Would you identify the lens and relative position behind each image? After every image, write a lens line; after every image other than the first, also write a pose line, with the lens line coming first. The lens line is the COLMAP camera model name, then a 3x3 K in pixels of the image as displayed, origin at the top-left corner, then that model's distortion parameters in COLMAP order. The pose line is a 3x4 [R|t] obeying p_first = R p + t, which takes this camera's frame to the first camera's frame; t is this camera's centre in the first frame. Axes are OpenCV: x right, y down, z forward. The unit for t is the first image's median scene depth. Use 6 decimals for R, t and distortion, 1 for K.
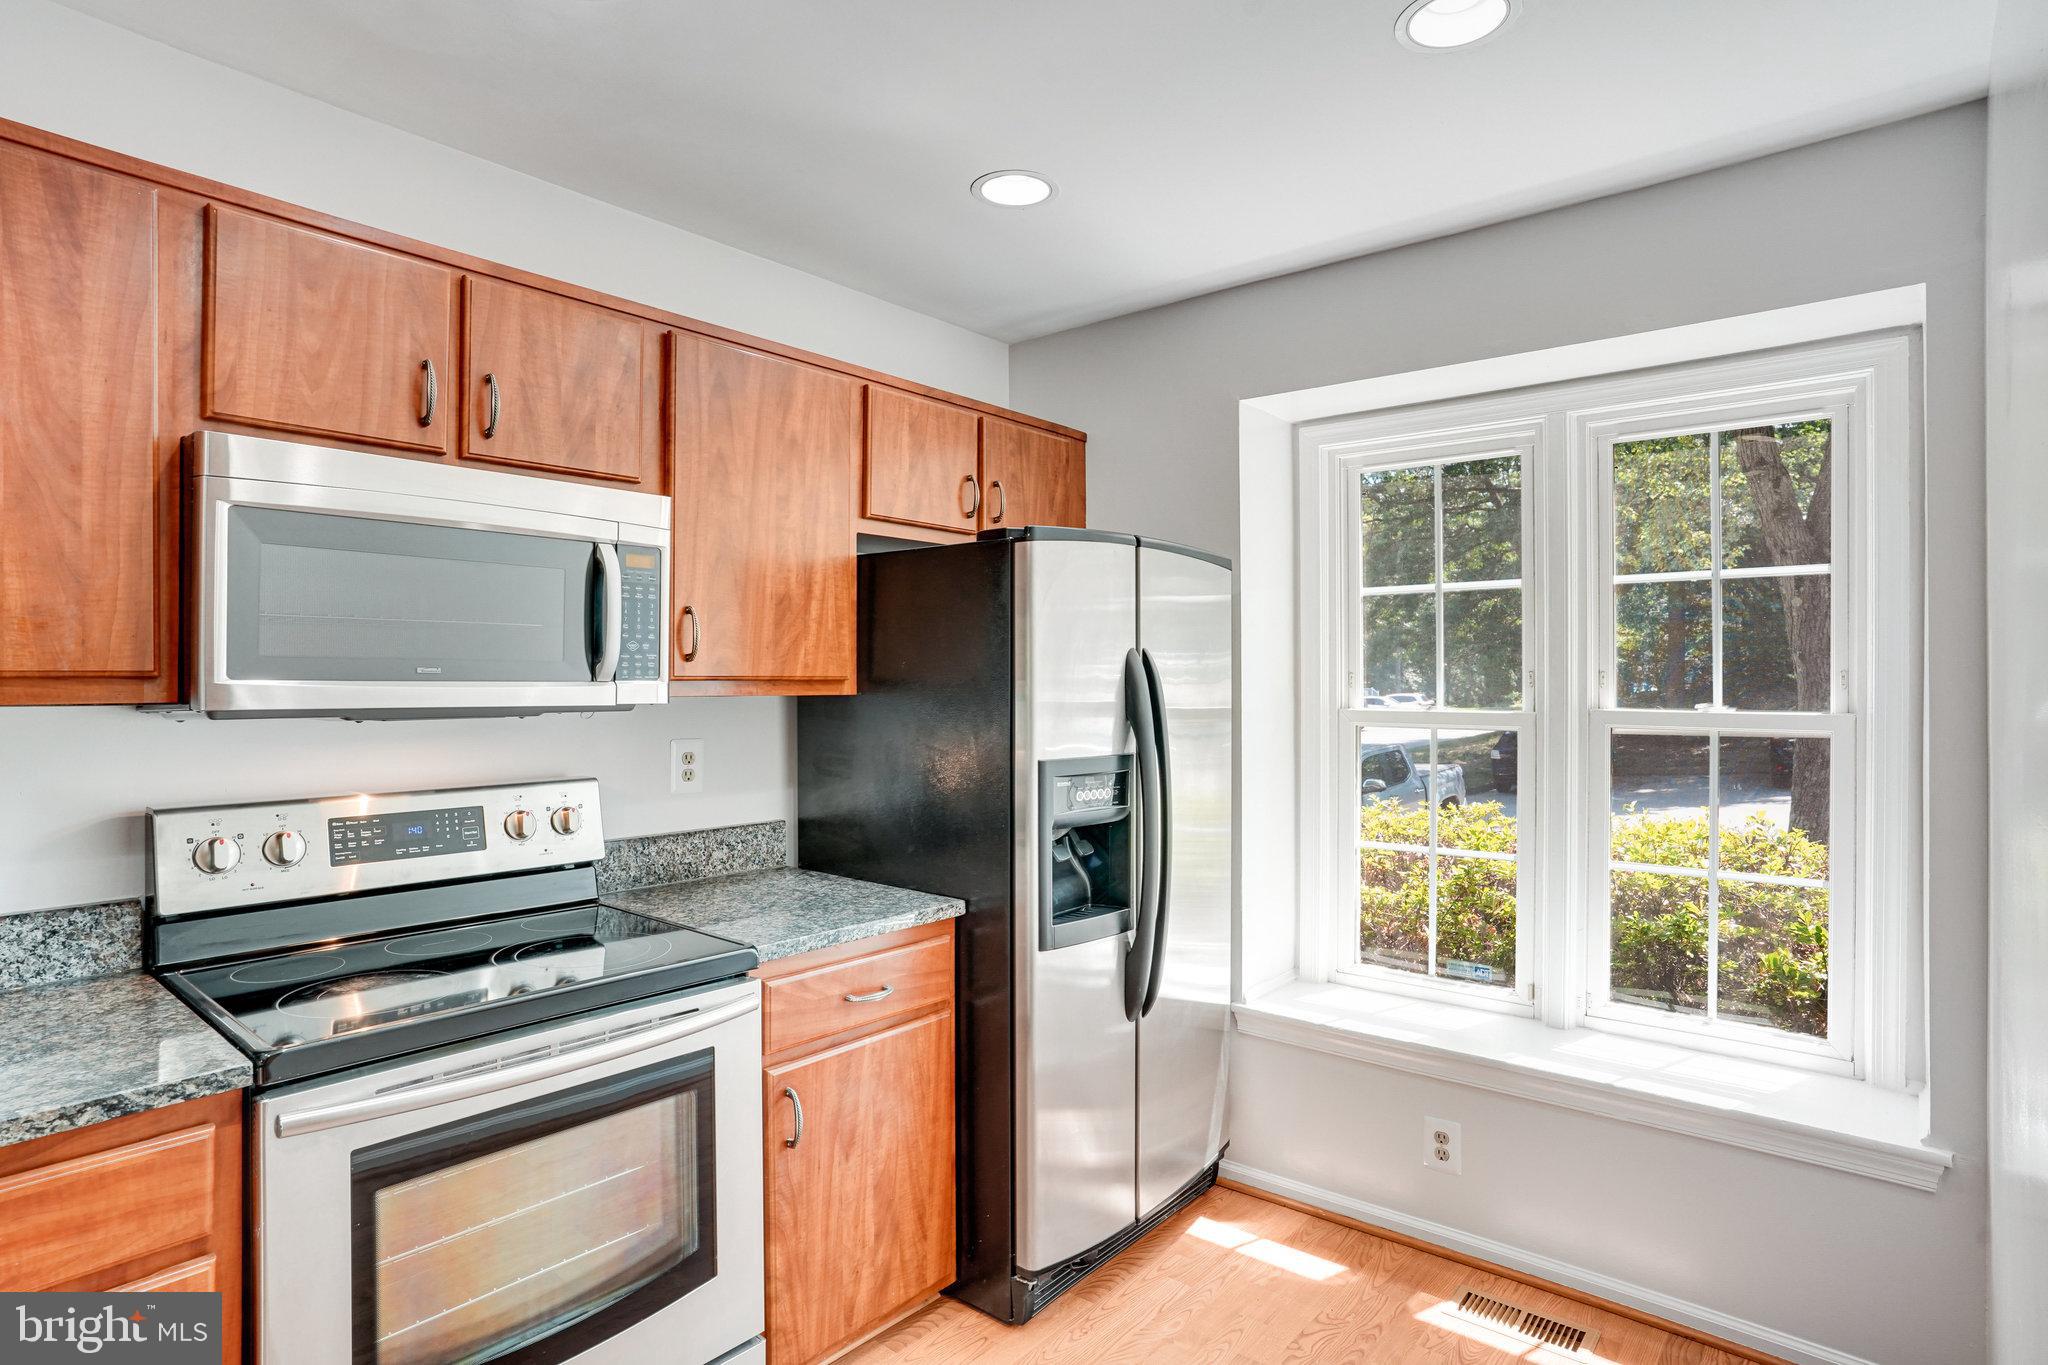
lens RADIAL K [[1072.2, 0, 1026.5], [0, 1072.2, 671.8], [0, 0, 1]] dist [-0.076332, 0.045336]
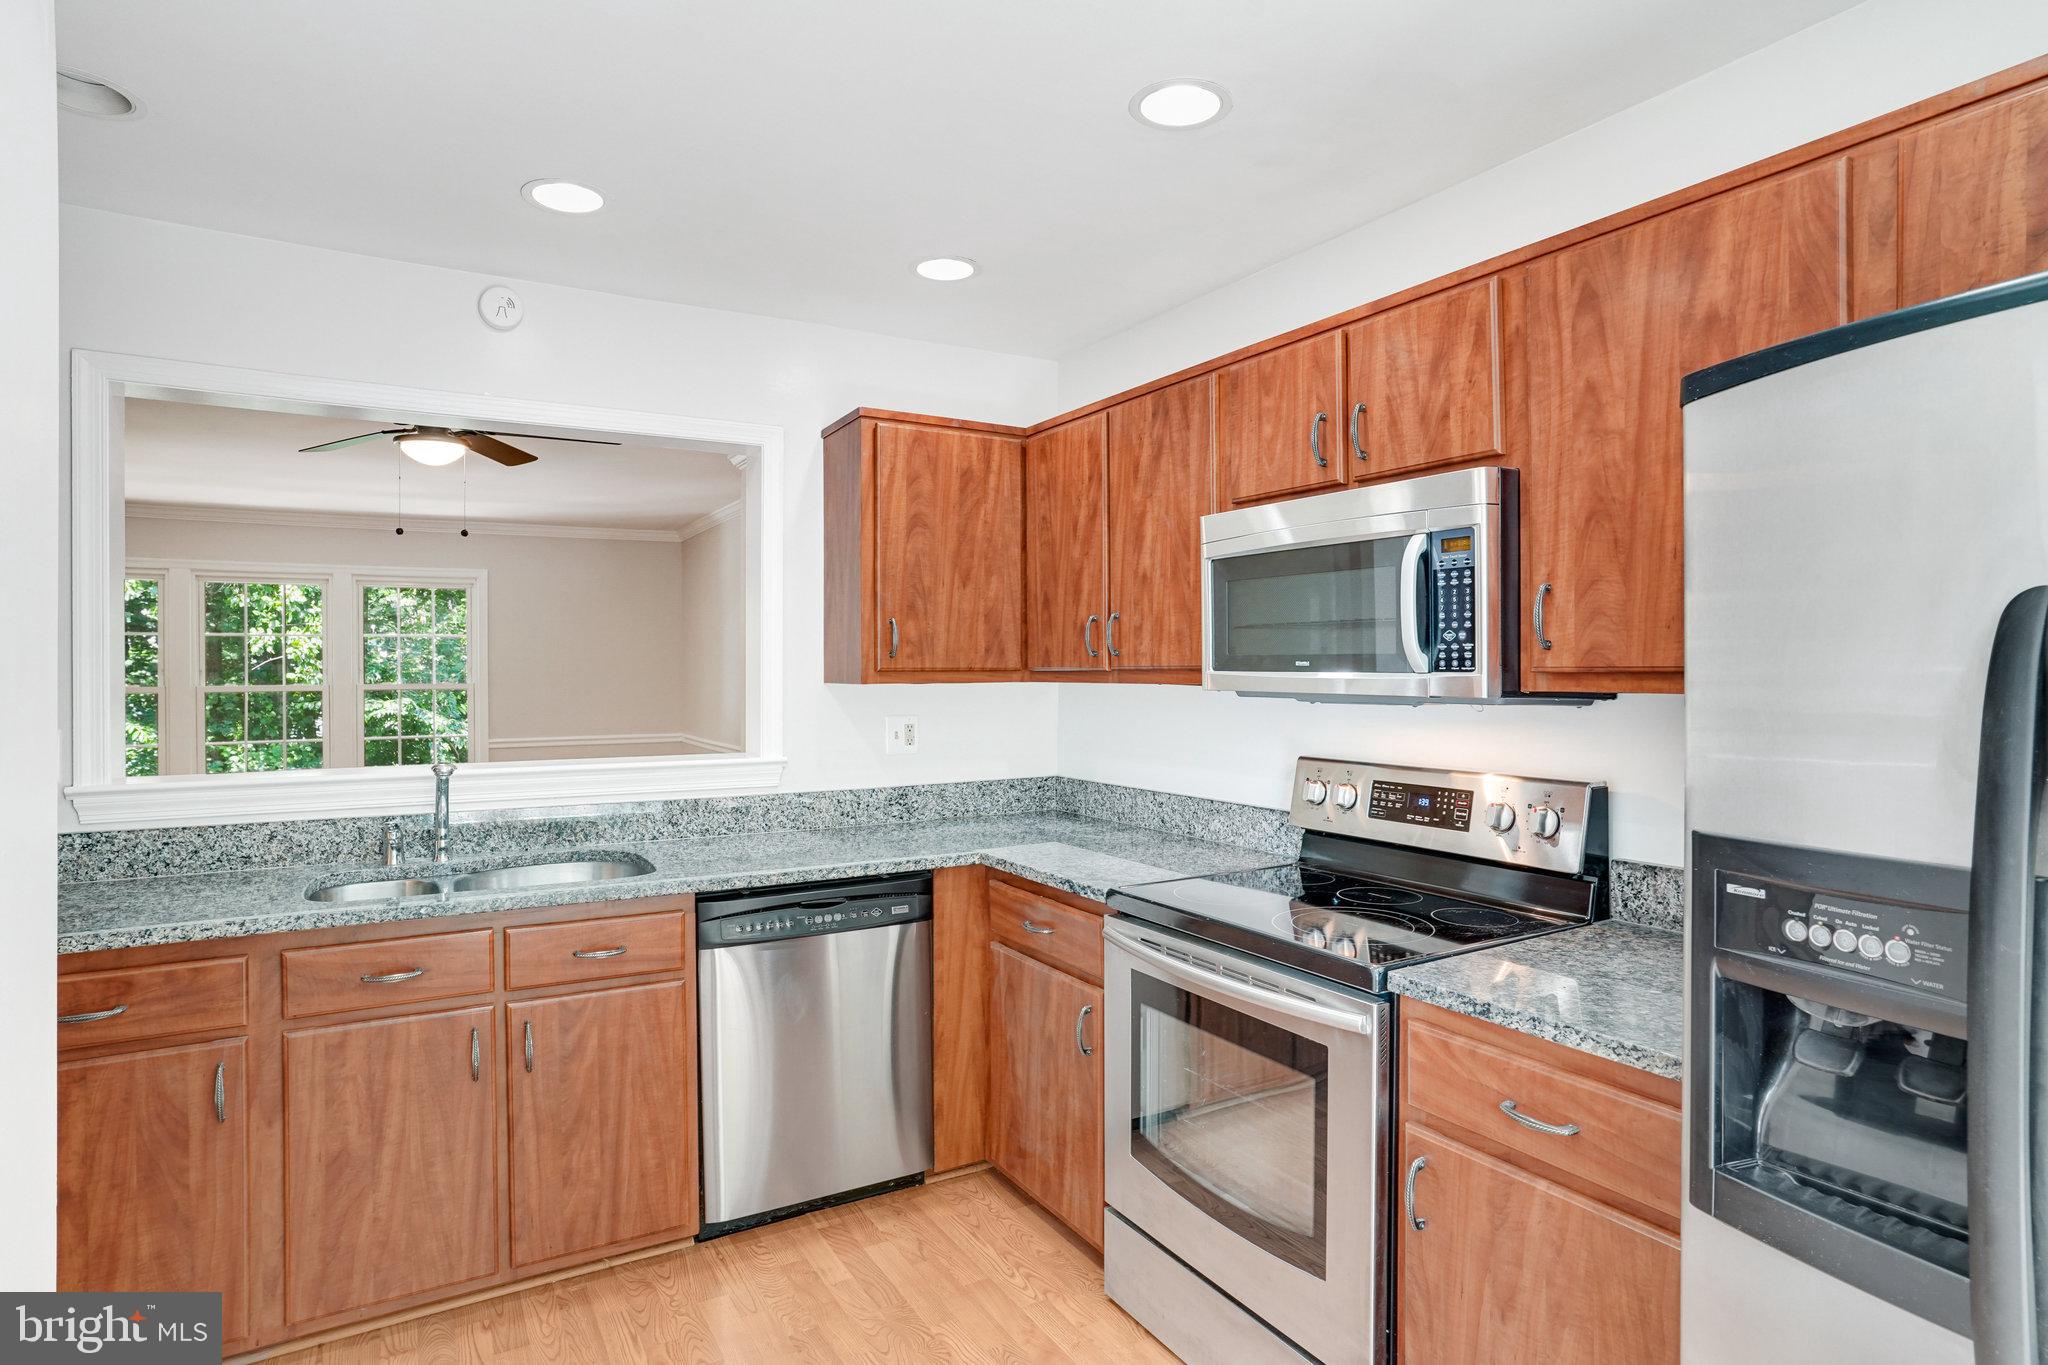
lens RADIAL K [[1072.2, 0, 1026.5], [0, 1072.2, 671.8], [0, 0, 1]] dist [-0.076332, 0.045336]
pose [[-0.324453, 0.001967, -0.945900, 0.647141], [0.006337, 0.999980, -0.000095, 0.005584], [0.945881, -0.006025, -0.324459, 0.950605]]
